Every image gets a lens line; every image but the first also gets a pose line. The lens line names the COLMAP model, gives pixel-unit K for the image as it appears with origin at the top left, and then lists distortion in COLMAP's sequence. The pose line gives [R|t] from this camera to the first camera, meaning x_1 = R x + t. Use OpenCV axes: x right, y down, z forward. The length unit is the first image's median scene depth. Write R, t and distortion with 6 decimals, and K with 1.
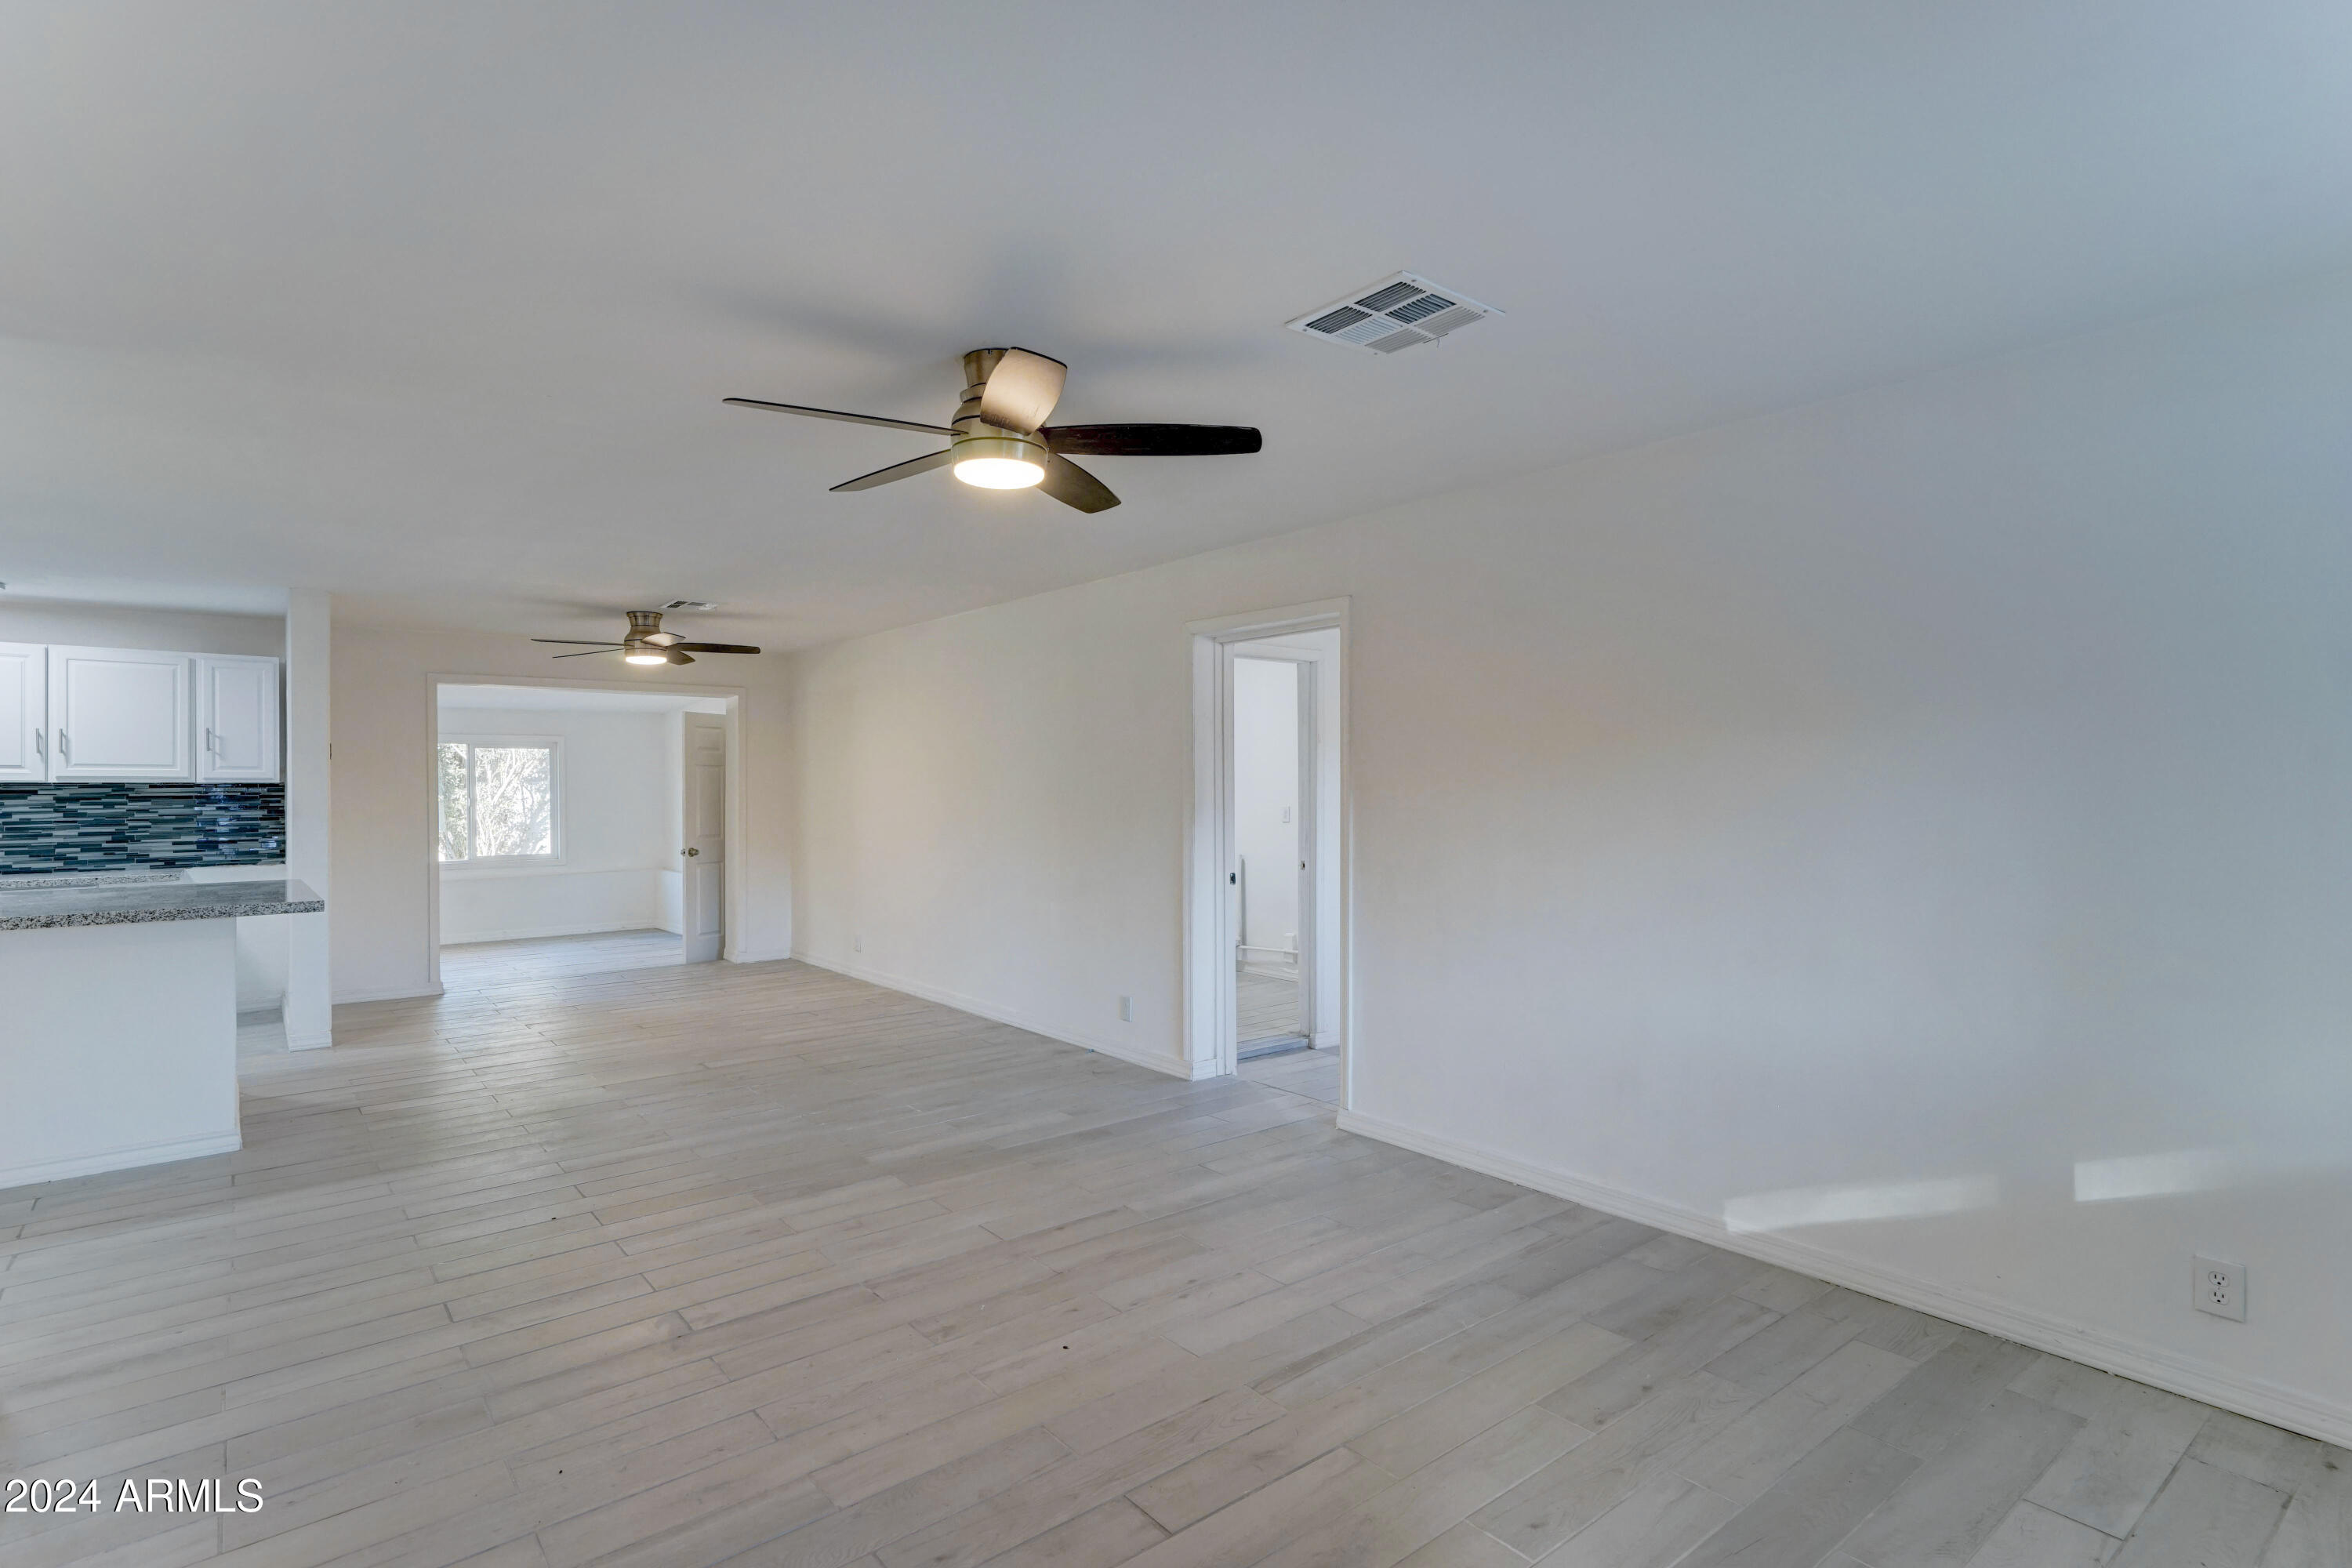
lens RADIAL K [[1151.9, 0, 1240.6], [0, 1151.9, 789.1], [0, 0, 1]] dist [0.007759, 0.000989]
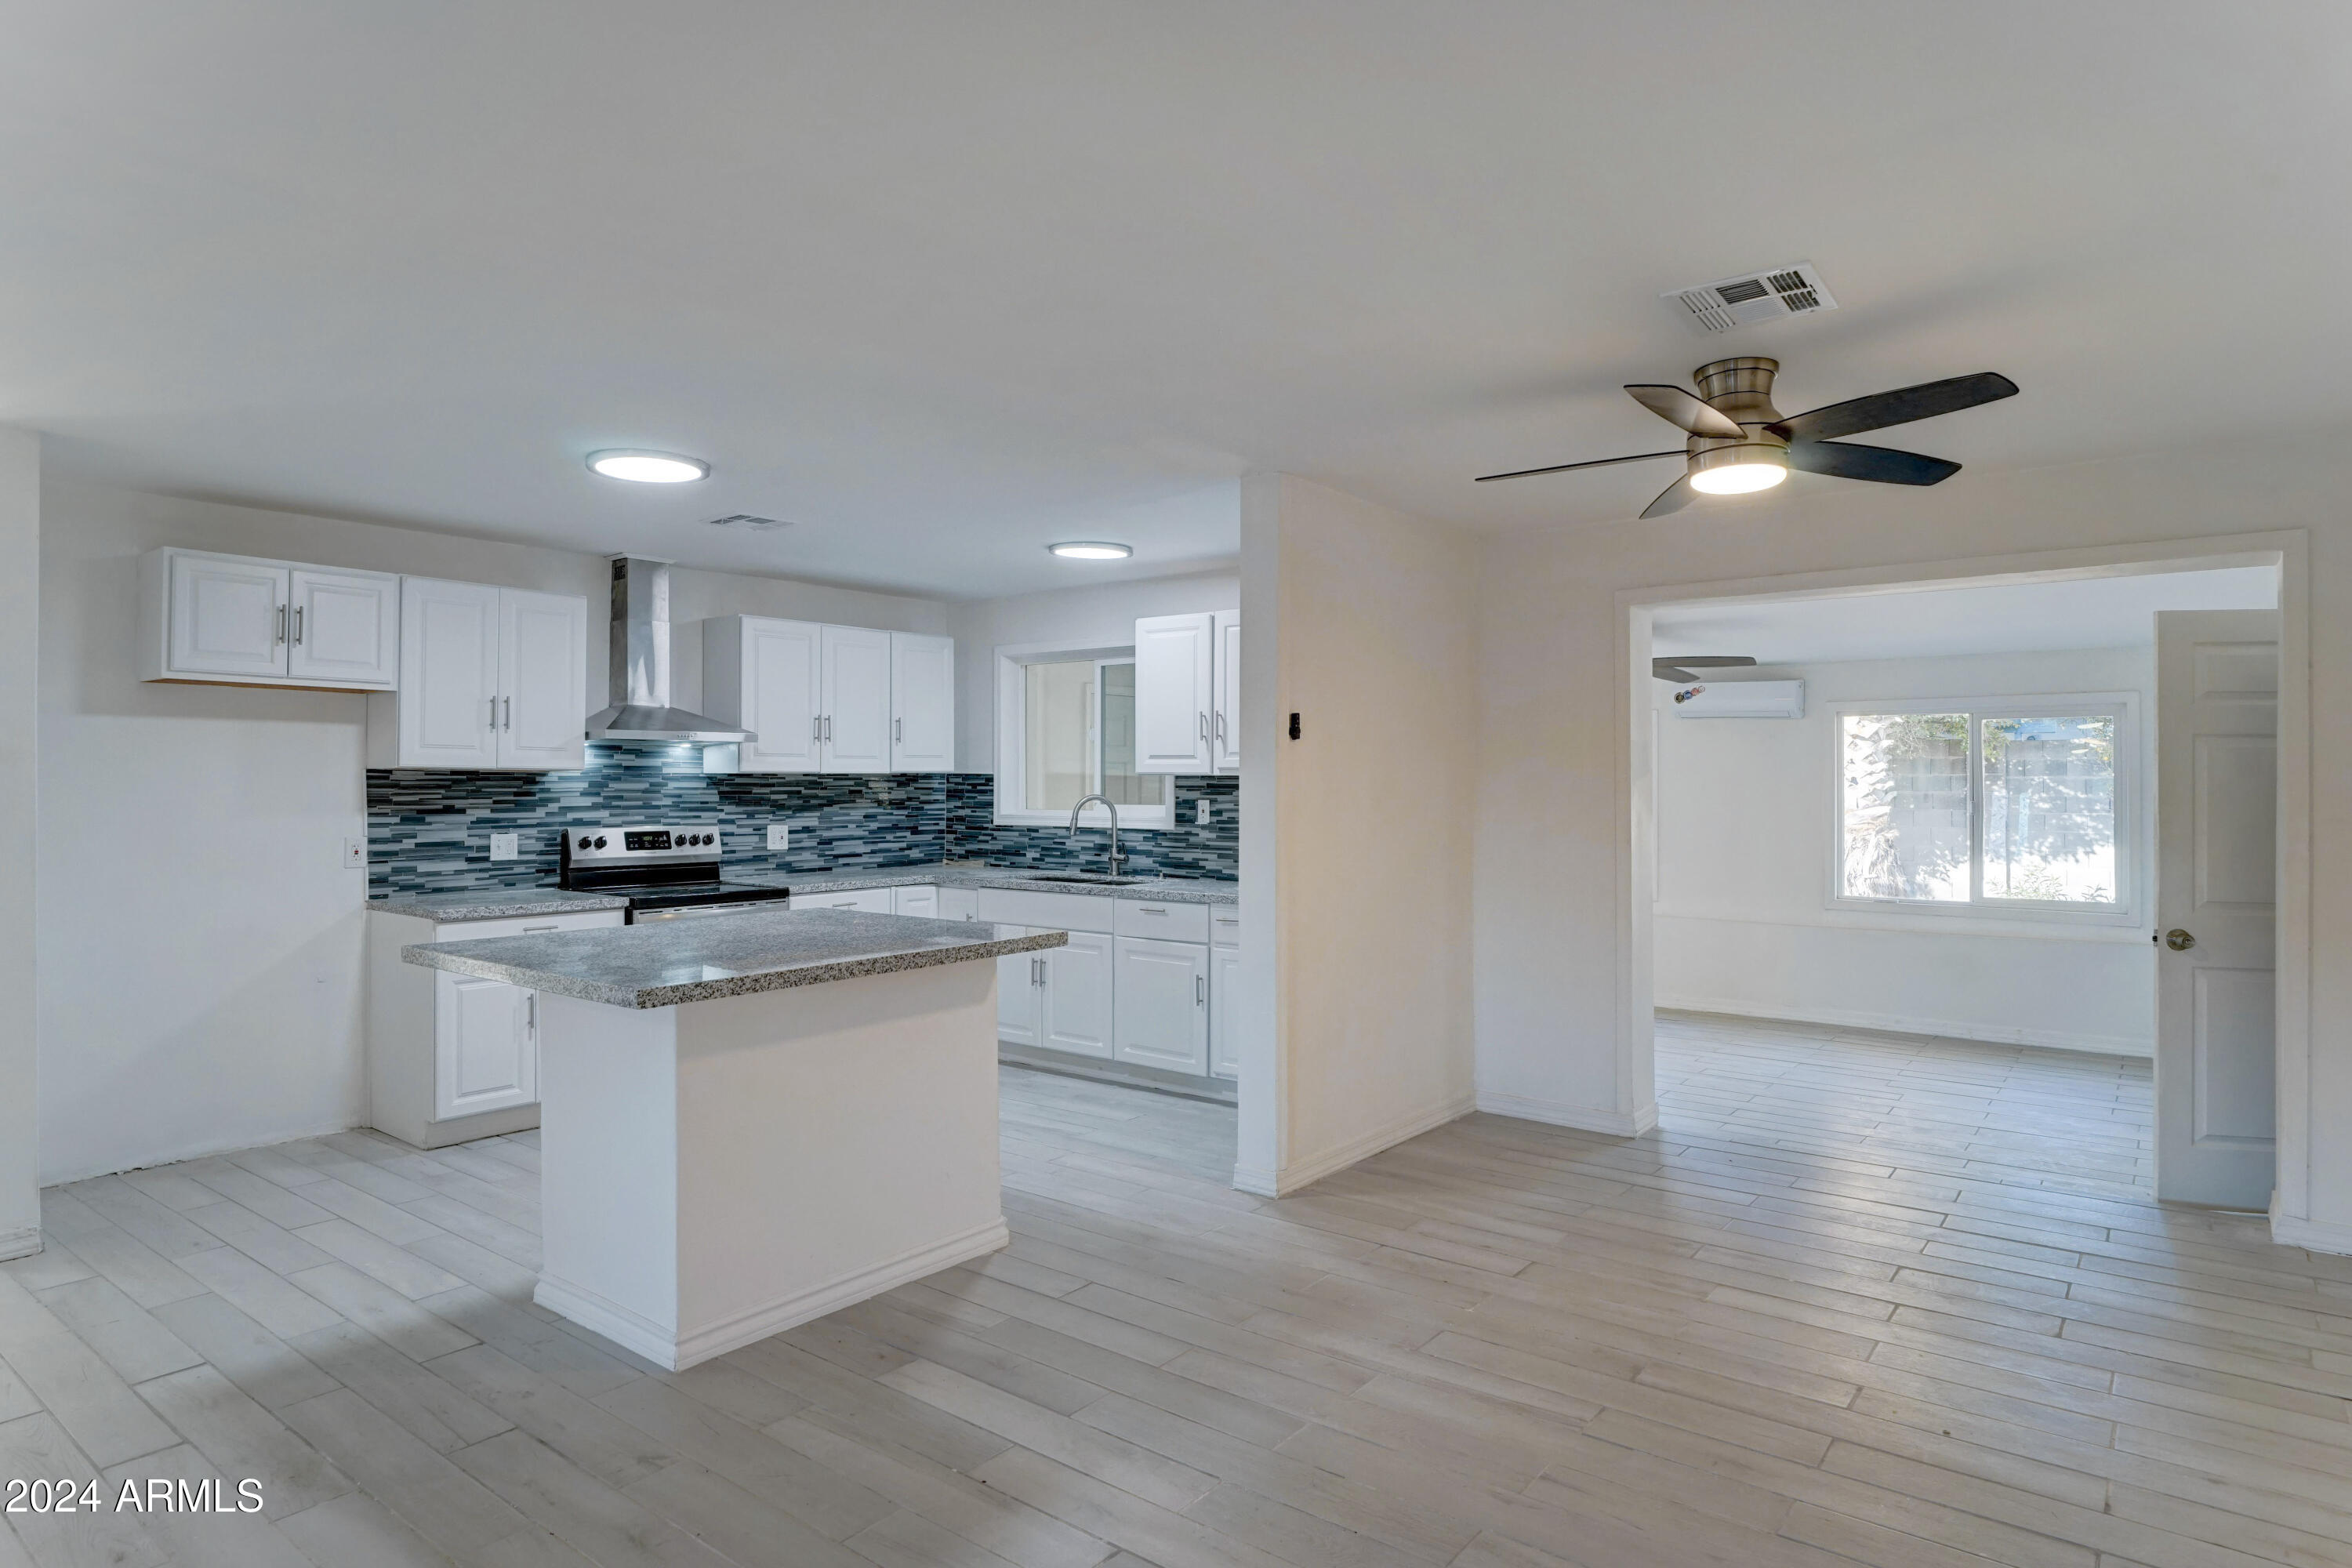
lens RADIAL K [[1348.5, 0, 1098.6], [0, 1348.5, 759.3], [0, 0, 1]] dist [-0.002122, 0.002786]
pose [[0.158611, -0.012709, -0.987259, -0.070144], [-0.005067, 0.999894, -0.013686, -0.003446], [0.987328, 0.007174, 0.158530, 0.736820]]
